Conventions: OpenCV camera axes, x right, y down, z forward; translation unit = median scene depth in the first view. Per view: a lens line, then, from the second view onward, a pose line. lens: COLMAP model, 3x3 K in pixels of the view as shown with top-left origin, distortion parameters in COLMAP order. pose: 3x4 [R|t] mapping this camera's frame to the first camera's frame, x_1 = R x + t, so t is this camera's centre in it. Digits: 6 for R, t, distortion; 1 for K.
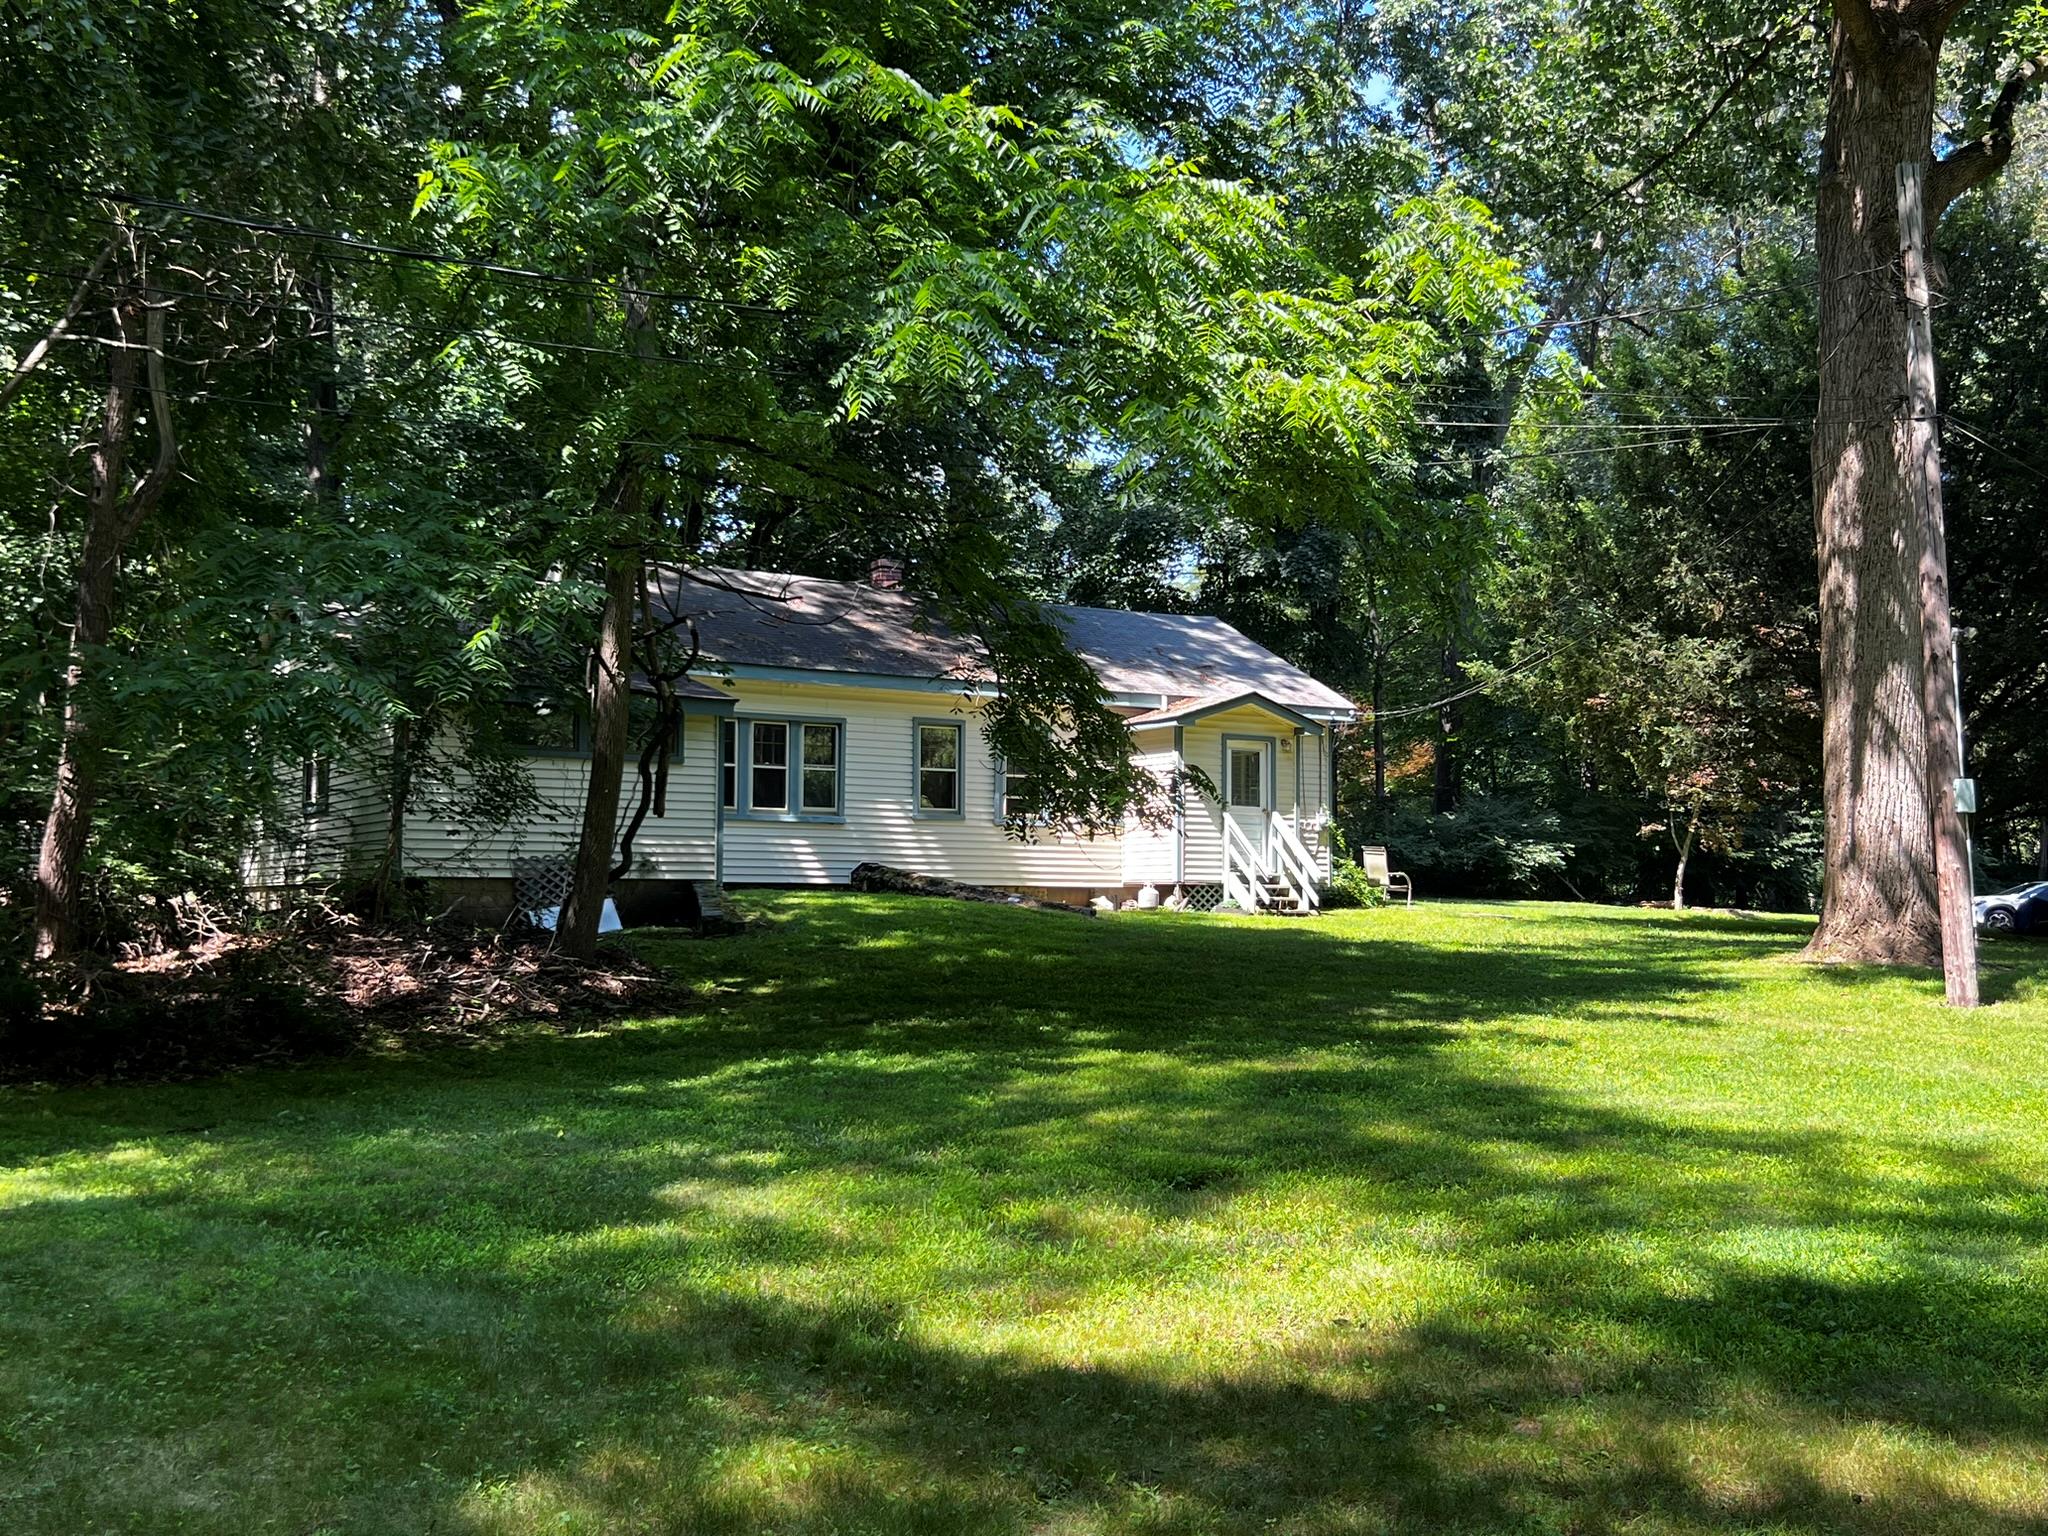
lens RADIAL K [[1993.5, 0, 1024.0], [0, 1993.5, 768.0], [0, 0, 1]] dist [0.065174, 0.001134]
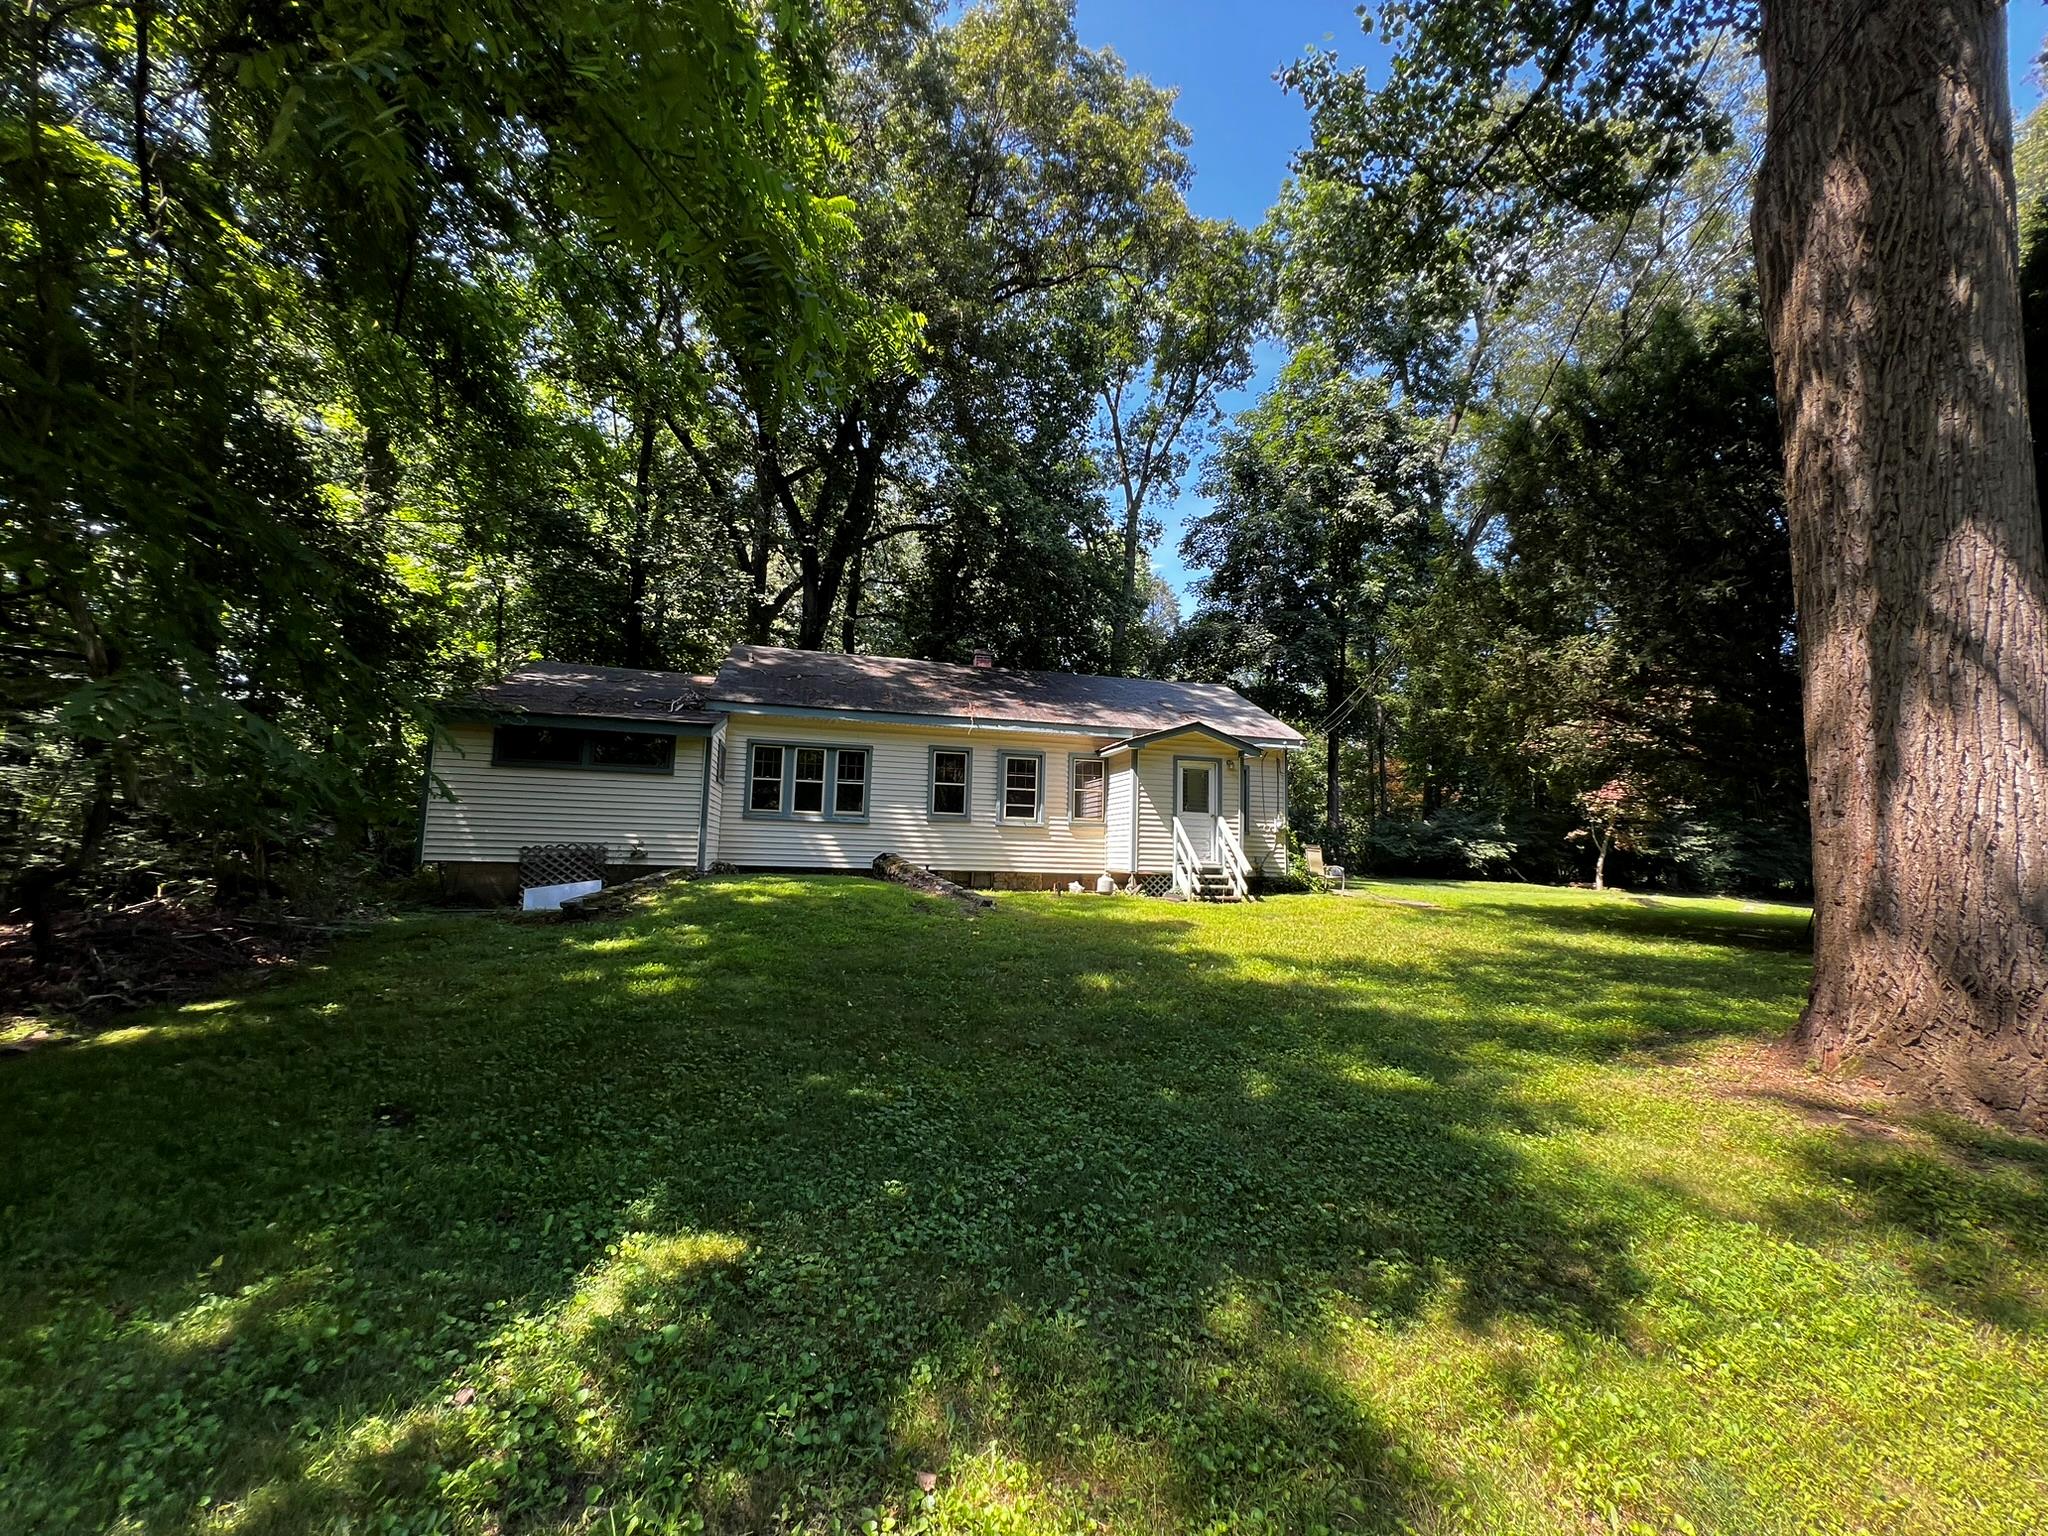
lens RADIAL K [[919.0, 0, 953.8], [0, 919.0, 764.2], [0, 0, 1]] dist [0.000372, -0.000006]
pose [[0.954849, -0.013129, -0.296802, 0.136288], [0.000769, 0.999129, -0.041722, 0.012610], [0.297091, 0.039610, 0.954027, 0.388145]]
